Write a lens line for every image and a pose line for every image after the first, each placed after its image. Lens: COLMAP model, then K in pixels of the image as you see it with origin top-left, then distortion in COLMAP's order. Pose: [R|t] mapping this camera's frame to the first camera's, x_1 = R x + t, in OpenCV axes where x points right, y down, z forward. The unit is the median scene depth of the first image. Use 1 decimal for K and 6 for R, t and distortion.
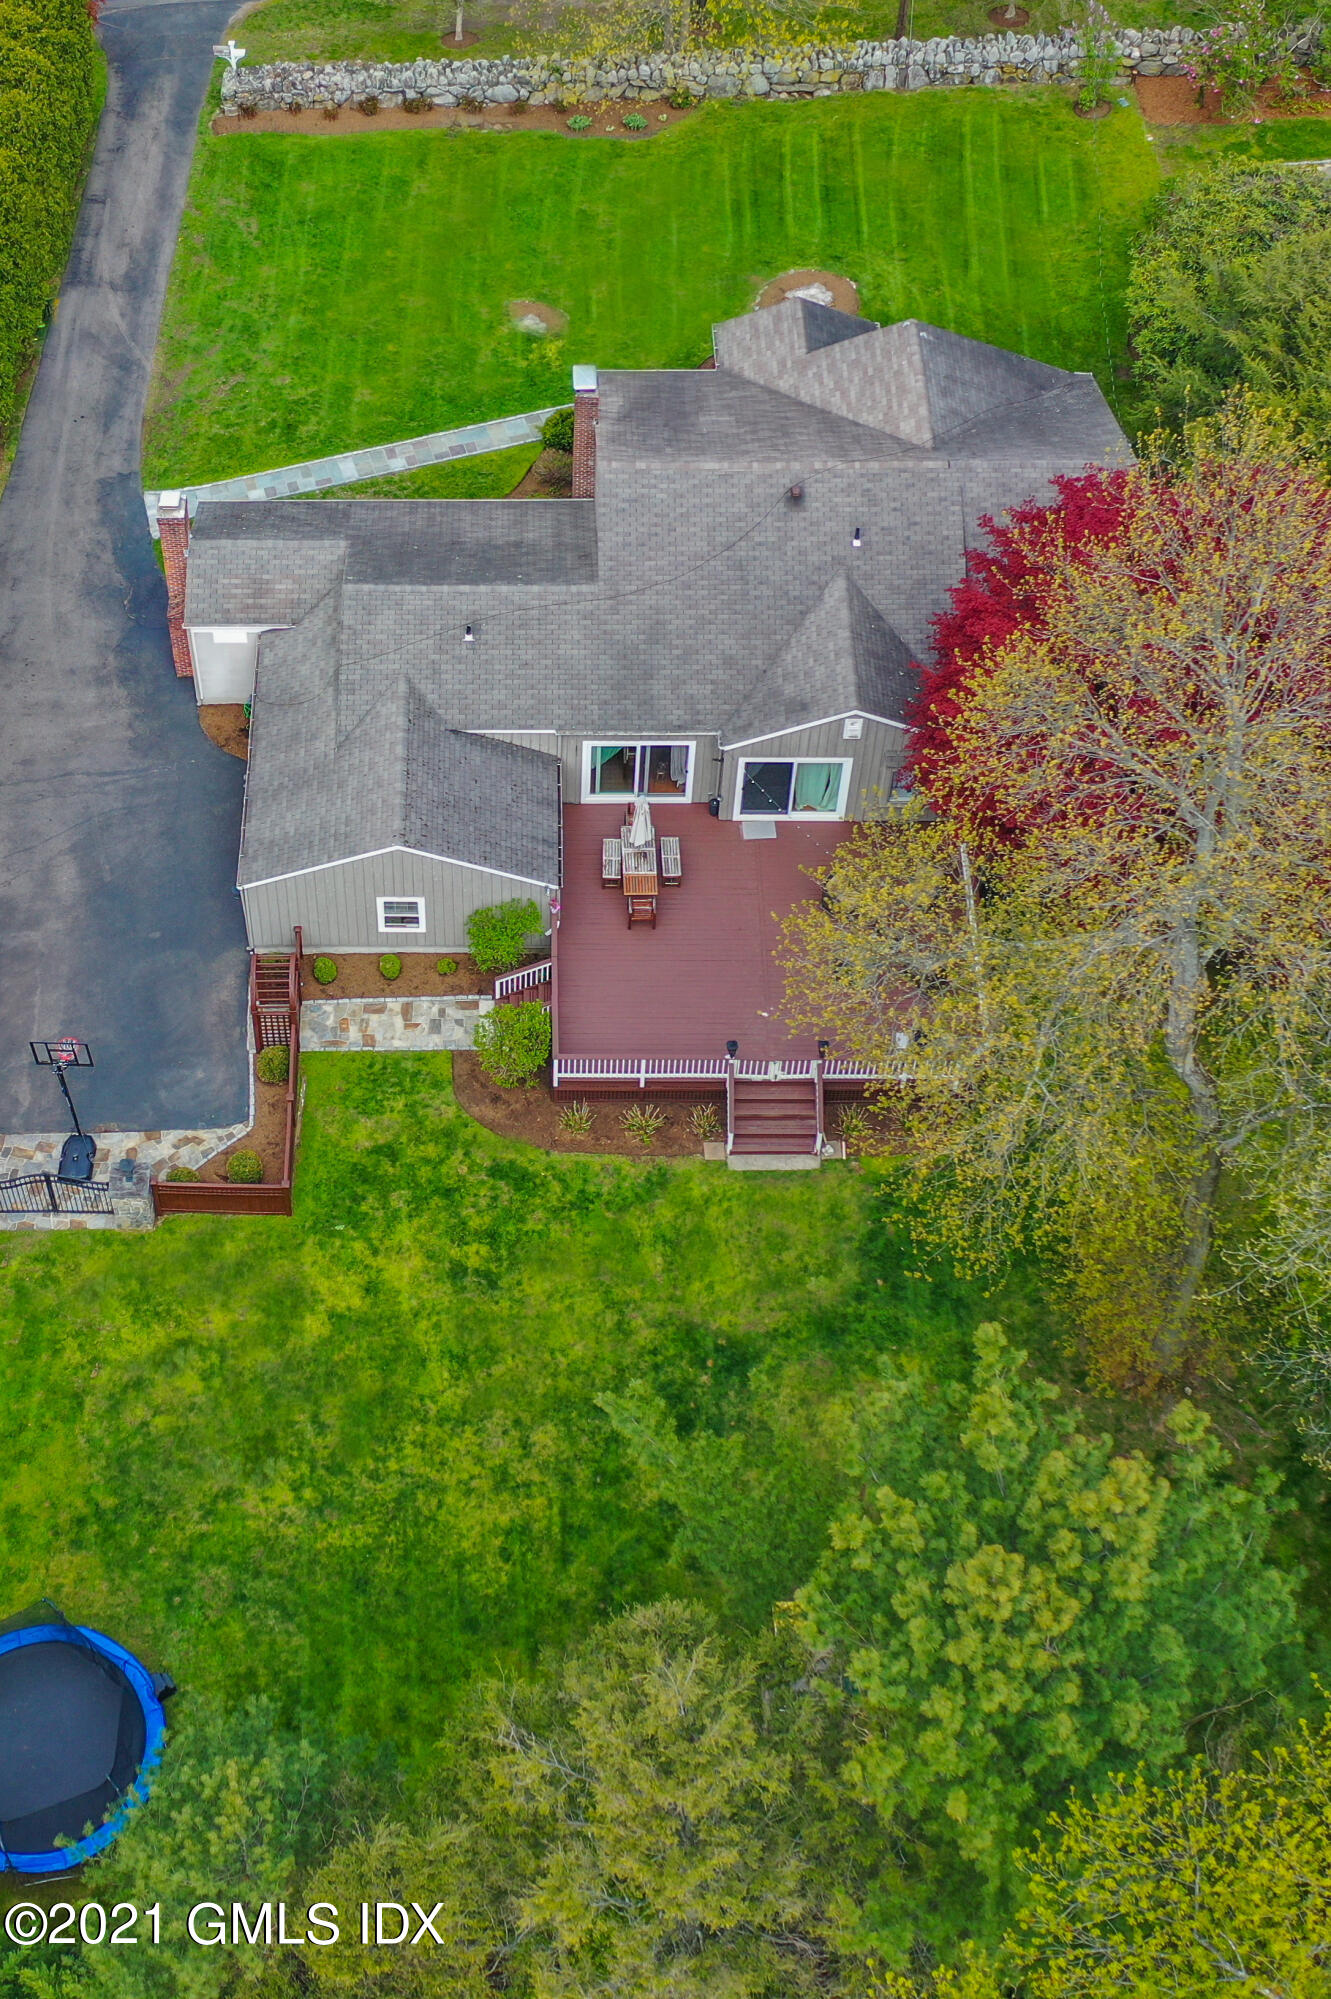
lens RADIAL K [[2522.1, 0, 510.7], [0, 2522.1, 970.0], [0, 0, 1]] dist [-0.012072, 0.088438]
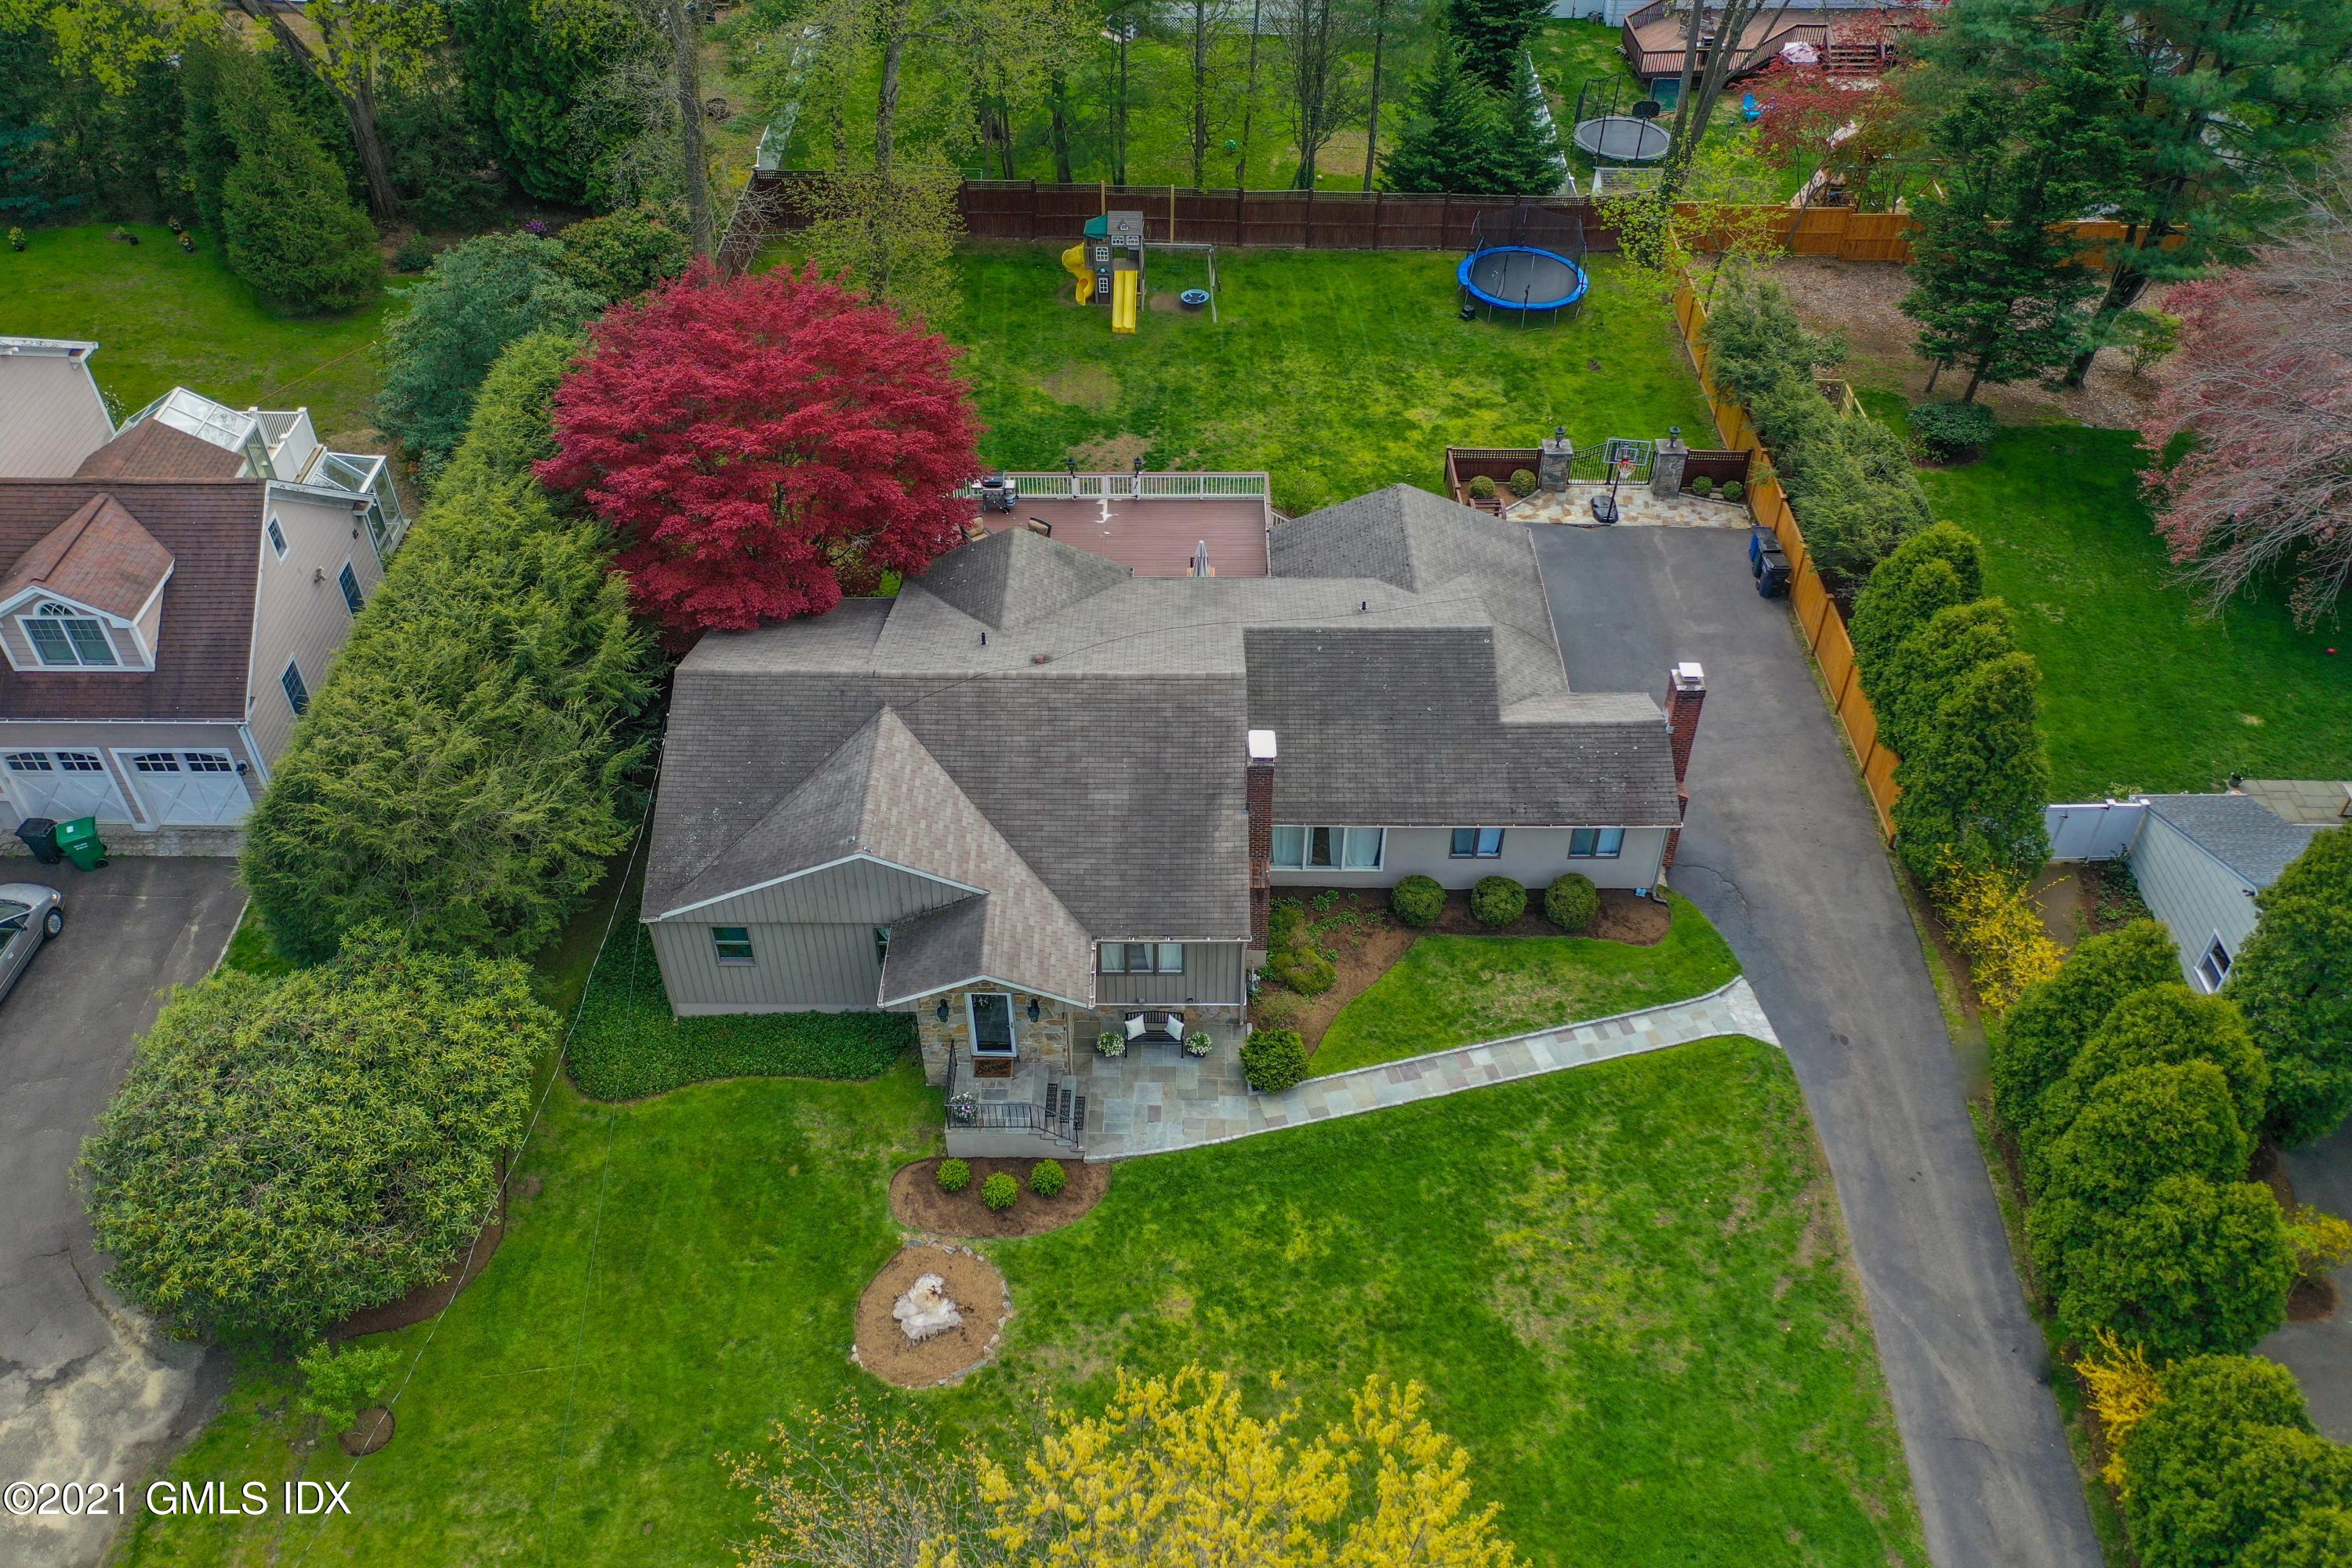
lens RADIAL K [[1920.6, 0, 1177.2], [0, 1920.6, 740.4], [0, 0, 1]] dist [-0.000213, -0.010416]
pose [[-0.999957, 0.008189, 0.004319, 0.058320], [0.003620, -0.083622, 0.996491, -0.953494], [0.008521, 0.996464, 0.083589, 0.994236]]
